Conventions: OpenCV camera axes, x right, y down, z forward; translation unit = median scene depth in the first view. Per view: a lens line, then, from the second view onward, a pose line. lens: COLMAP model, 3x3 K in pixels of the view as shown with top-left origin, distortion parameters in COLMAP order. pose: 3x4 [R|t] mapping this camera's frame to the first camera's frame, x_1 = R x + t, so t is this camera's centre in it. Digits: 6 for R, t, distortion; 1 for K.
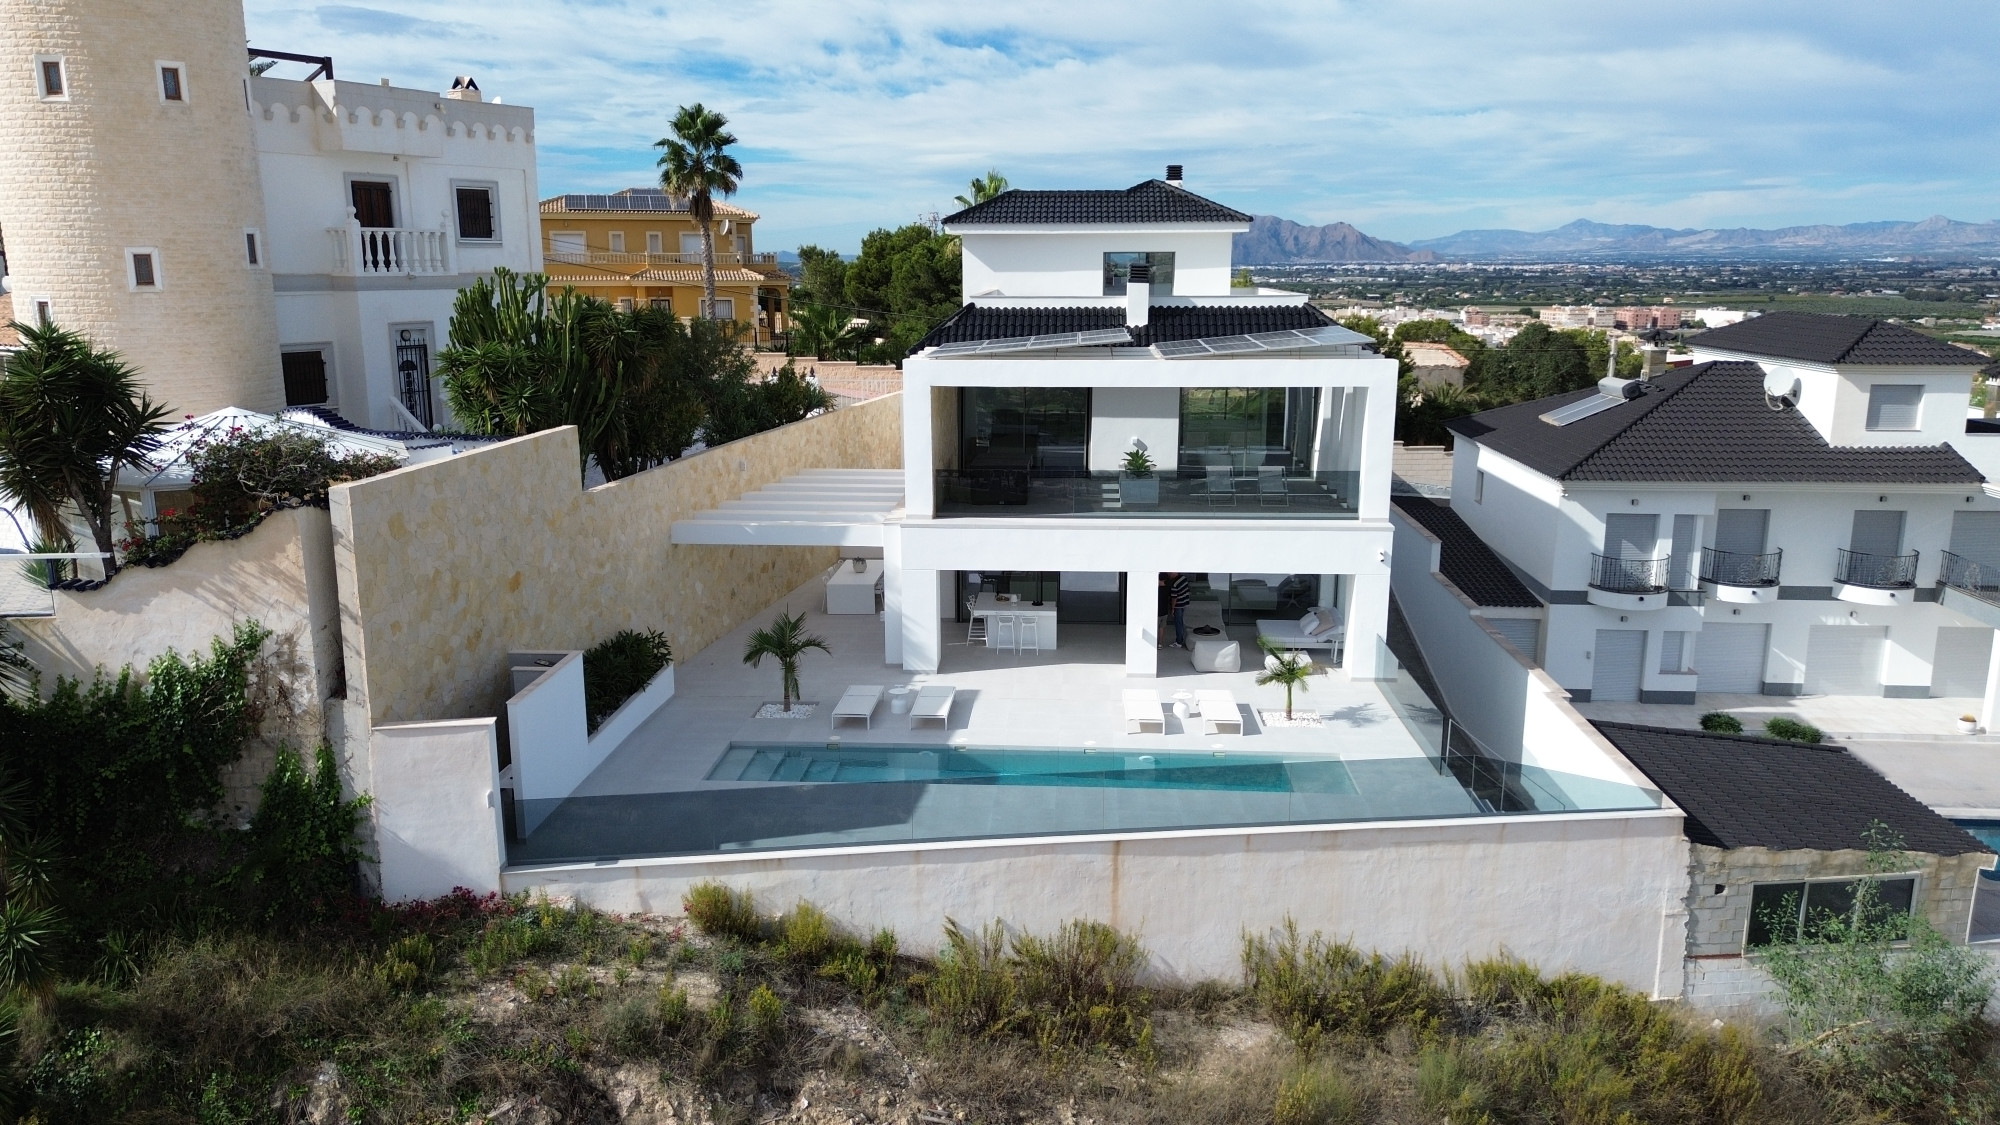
lens RADIAL K [[1409.4, 0, 1000.0], [0, 1409.4, 562.5], [0, 0, 1]] dist [0.056953, -0.056364]
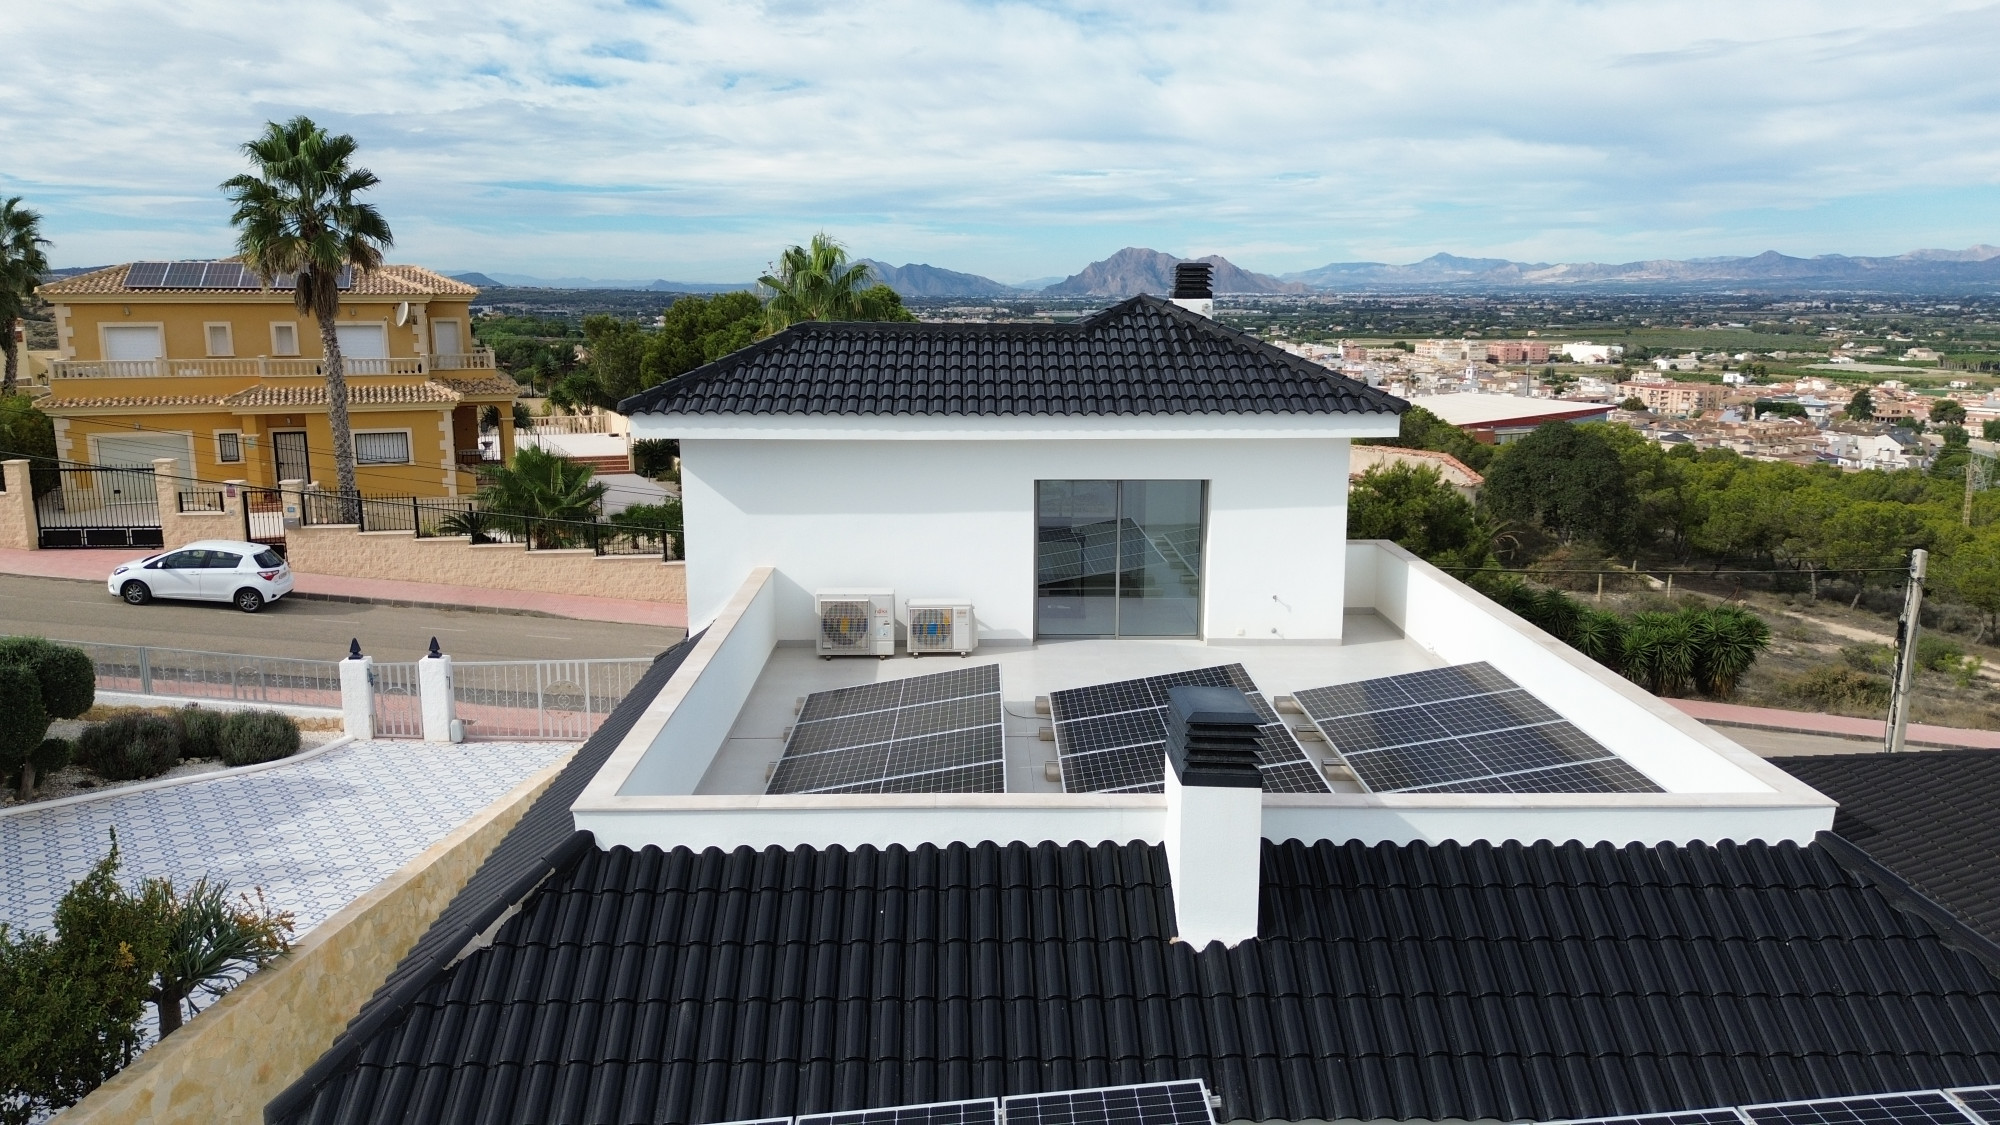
lens RADIAL K [[1409.4, 0, 1000.0], [0, 1409.4, 562.5], [0, 0, 1]] dist [0.056953, -0.056364]
pose [[0.996582, -0.013913, 0.081433, 0.040267], [0.015613, 0.999673, -0.020276, -0.239435], [-0.081124, 0.021478, 0.996473, 0.767812]]
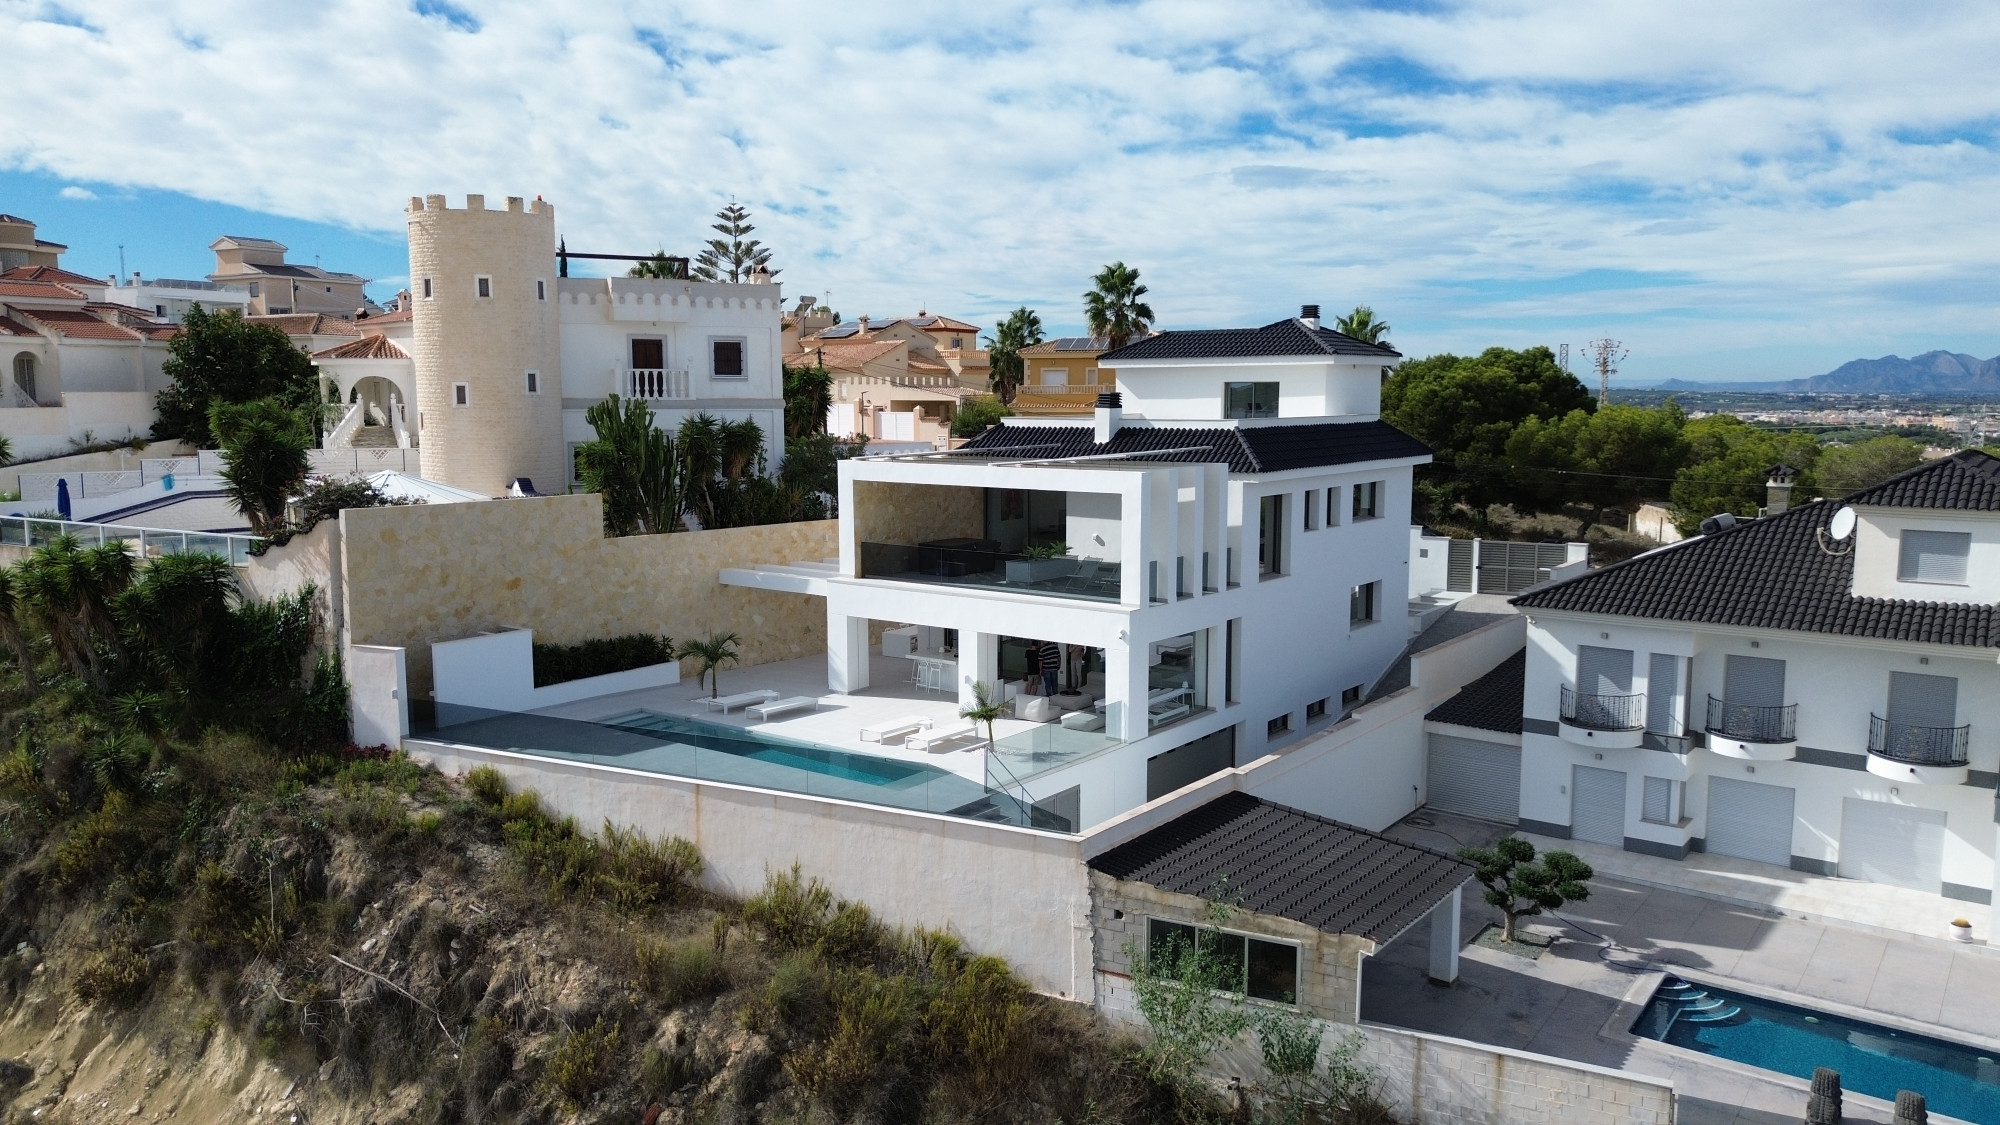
lens RADIAL K [[1409.4, 0, 1000.0], [0, 1409.4, 562.5], [0, 0, 1]] dist [0.056953, -0.056364]
pose [[0.837491, 0.067685, -0.542242, 0.700042], [-0.115486, 0.991809, -0.054567, 0.009703], [0.534108, 0.108321, 0.838448, -0.046184]]
